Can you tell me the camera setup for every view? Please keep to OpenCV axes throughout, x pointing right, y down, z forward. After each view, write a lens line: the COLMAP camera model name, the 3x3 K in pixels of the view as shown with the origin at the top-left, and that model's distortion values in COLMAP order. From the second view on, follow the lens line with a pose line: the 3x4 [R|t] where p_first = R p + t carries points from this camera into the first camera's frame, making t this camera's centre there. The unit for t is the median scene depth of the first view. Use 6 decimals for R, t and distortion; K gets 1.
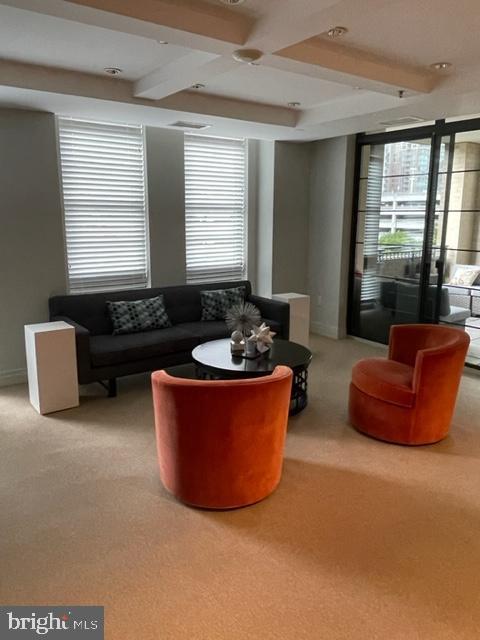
lens RADIAL K [[474.9, 0, 239.2], [0, 474.9, 309.8], [0, 0, 1]] dist [-0.000524, -0.001353]
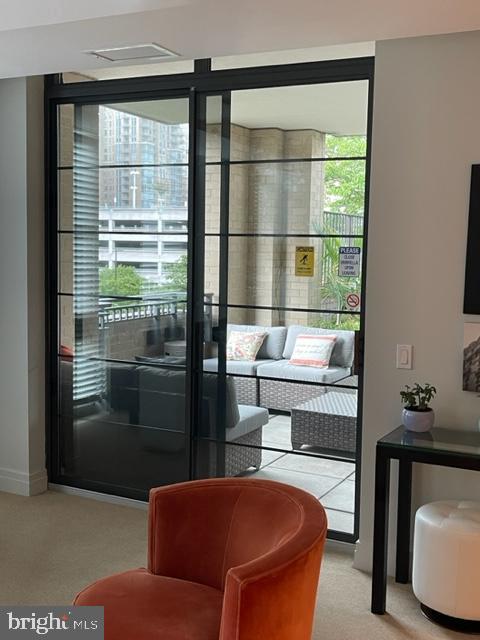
lens RADIAL K [[764.6, 0, 240.0], [0, 764.6, 320.0], [0, 0, 1]] dist [0.075839, 0.006569]
pose [[0.889146, -0.032271, 0.456484, 0.044456], [0.074647, 0.994378, -0.075100, -0.036988], [-0.451494, 0.100850, 0.886556, 0.189033]]
